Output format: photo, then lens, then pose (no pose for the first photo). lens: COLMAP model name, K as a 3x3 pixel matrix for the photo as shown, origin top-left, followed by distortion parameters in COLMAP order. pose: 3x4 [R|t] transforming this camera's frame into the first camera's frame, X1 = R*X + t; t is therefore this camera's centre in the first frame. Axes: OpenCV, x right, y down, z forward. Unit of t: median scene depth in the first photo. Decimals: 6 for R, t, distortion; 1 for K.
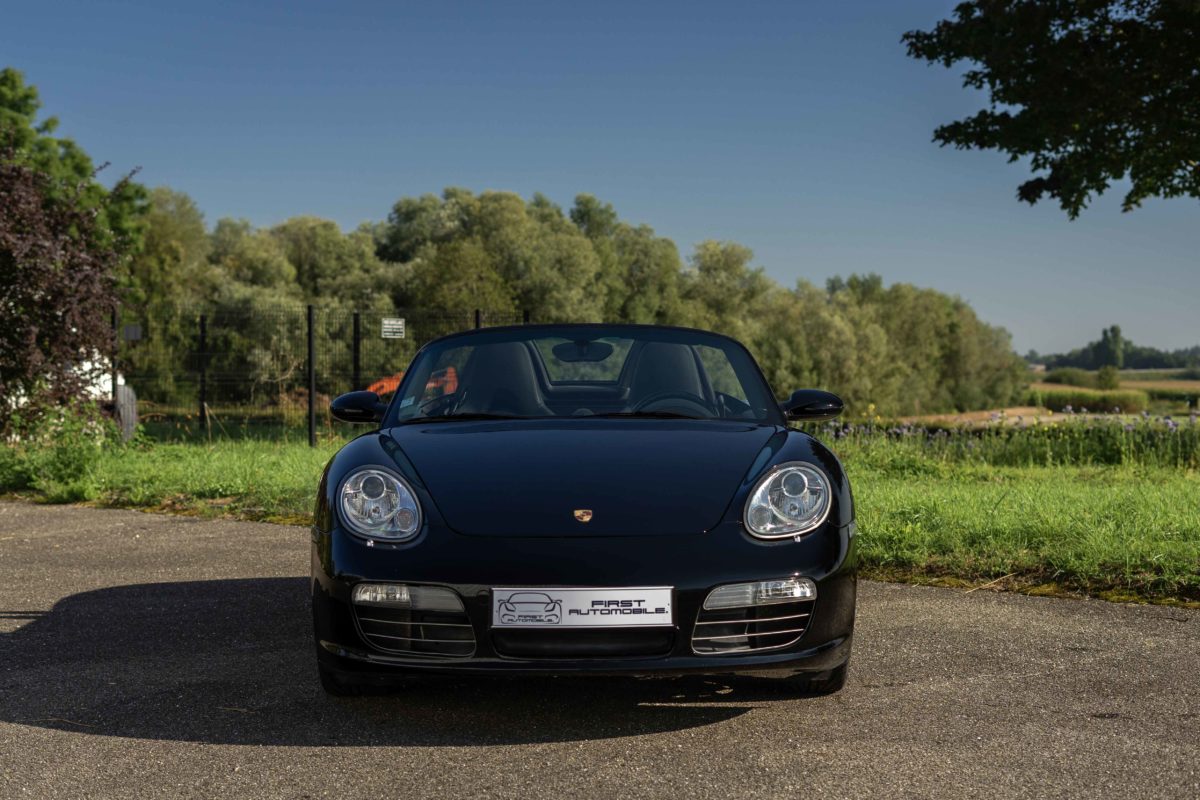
lens RADIAL K [[2092.1, 0, 561.4], [0, 2092.1, 393.4], [0, 0, 1]] dist [-0.000191, 0.000000]
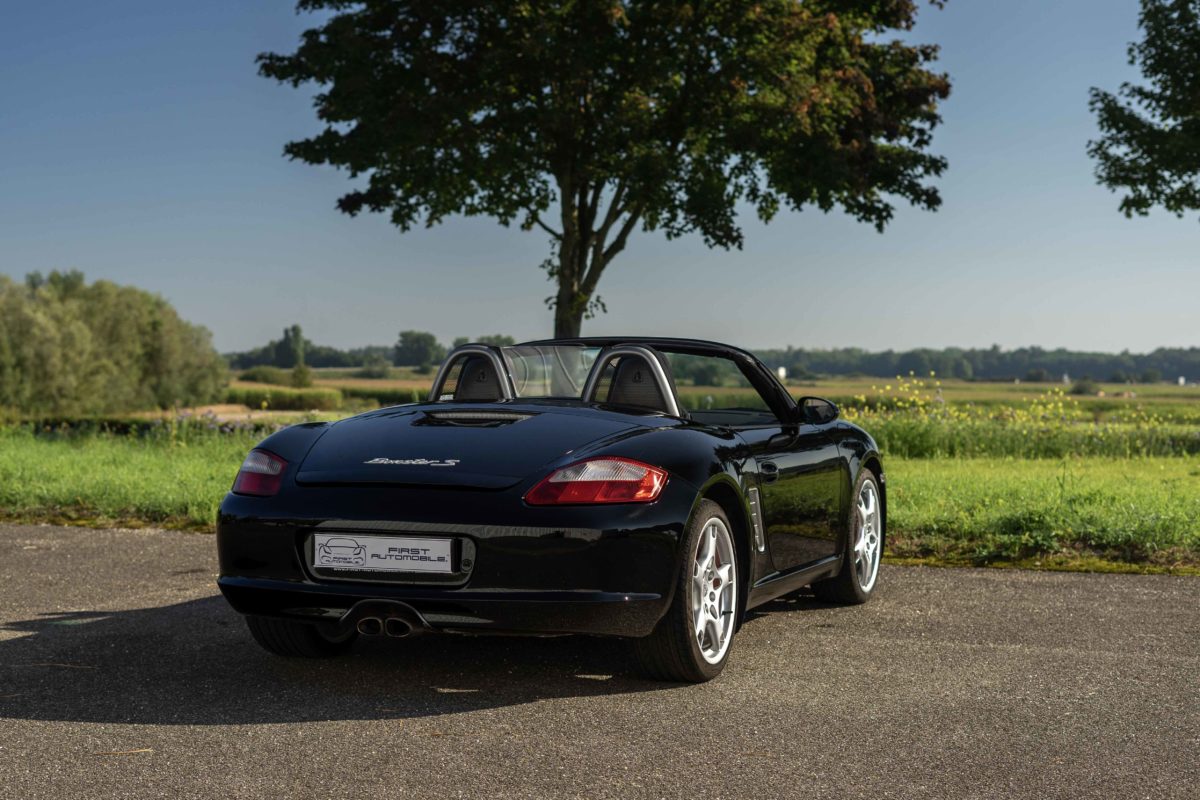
lens RADIAL K [[2092.1, 0, 586.9], [0, 2092.1, 424.3], [0, 0, 1]] dist [-0.000191, 0.000000]
pose [[0.922534, -0.003452, 0.385902, -0.077889], [-0.002678, 0.999879, 0.015346, -0.000141], [-0.385908, -0.015191, 0.922412, -0.042862]]
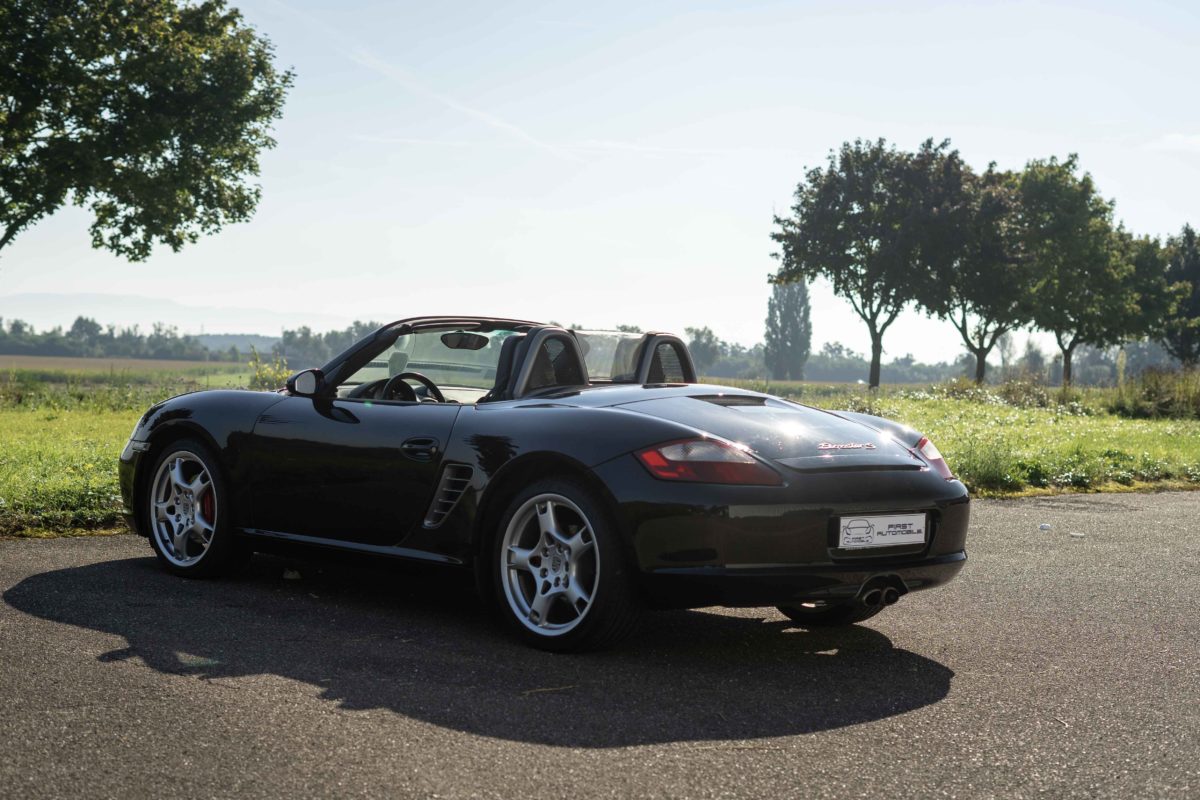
lens RADIAL K [[2092.1, 0, 574.6], [0, 2092.1, 409.8], [0, 0, 1]] dist [-0.000191, 0.000000]
pose [[0.030489, -0.023513, 0.999258, -0.250067], [-0.020899, 0.999490, 0.024156, -0.002142], [-0.999317, -0.021620, 0.029982, 0.189811]]
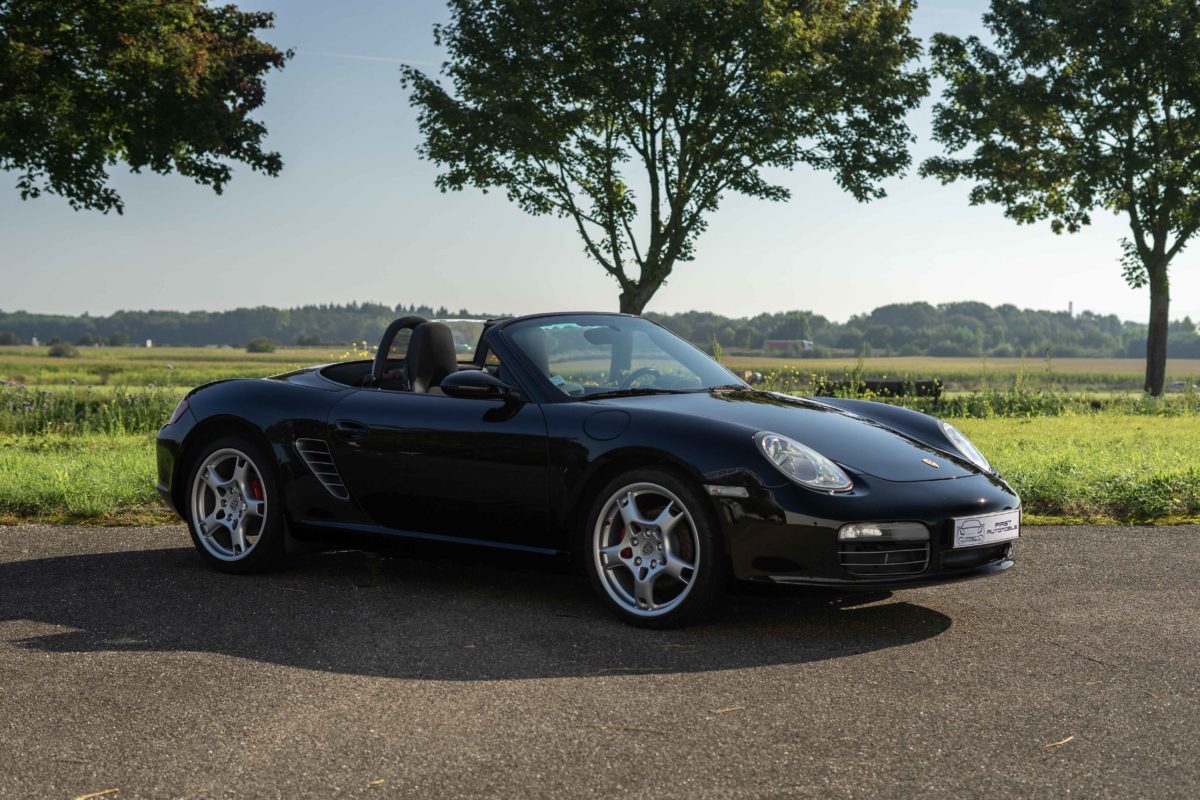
lens RADIAL K [[2092.1, 0, 588.7], [0, 2092.1, 402.1], [0, 0, 1]] dist [-0.000191, 0.000000]
pose [[0.632478, -0.018897, 0.774348, -0.214697], [0.002229, 0.999743, 0.022577, -0.002272], [-0.774575, -0.012554, 0.632358, 0.059595]]
